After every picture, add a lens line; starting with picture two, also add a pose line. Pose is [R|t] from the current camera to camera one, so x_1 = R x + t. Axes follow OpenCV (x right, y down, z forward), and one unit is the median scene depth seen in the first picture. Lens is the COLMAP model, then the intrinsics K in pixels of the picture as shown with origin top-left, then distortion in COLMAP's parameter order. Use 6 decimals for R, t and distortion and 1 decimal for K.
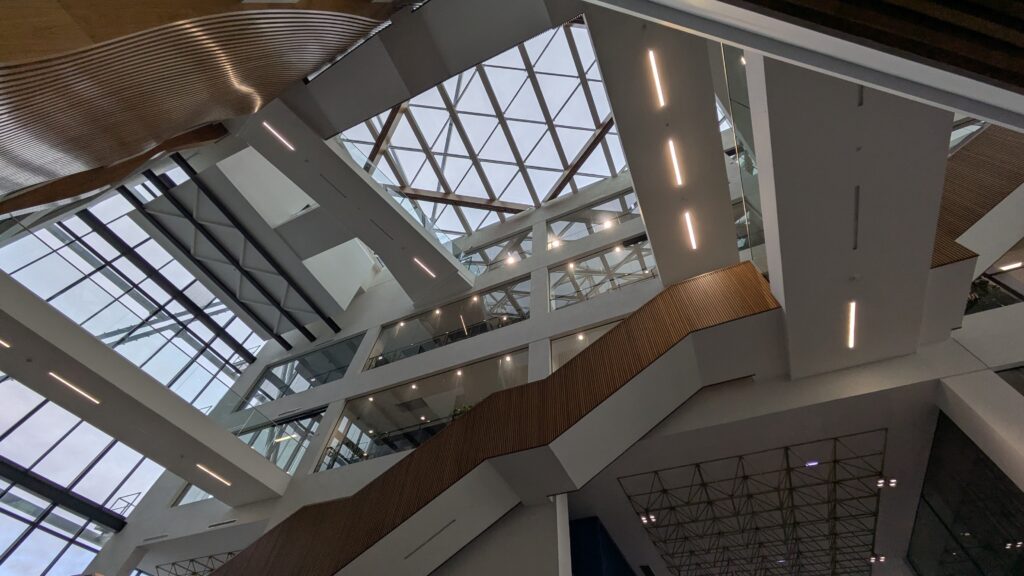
lens RADIAL K [[400.8, 0, 516.5], [0, 400.8, 291.5], [0, 0, 1]] dist [-0.000931, 0.002173]
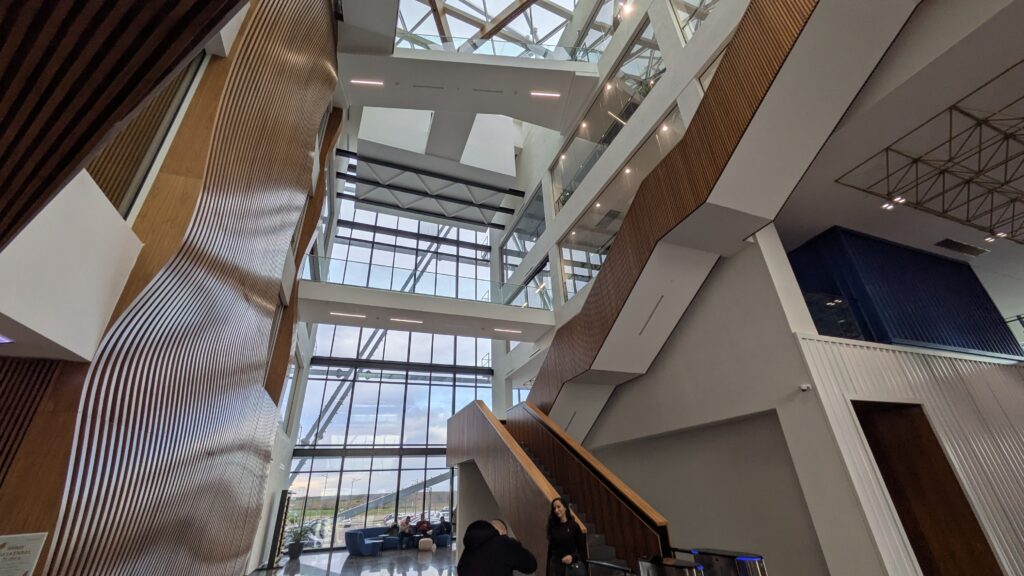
lens RADIAL K [[400.8, 0, 513.9], [0, 400.8, 292.6], [0, 0, 1]] dist [-0.000931, 0.002173]
pose [[0.712829, -0.381988, -0.588184, 0.120621], [0.609171, 0.752815, 0.249359, 0.014736], [0.347541, -0.536055, 0.769324, -0.005454]]
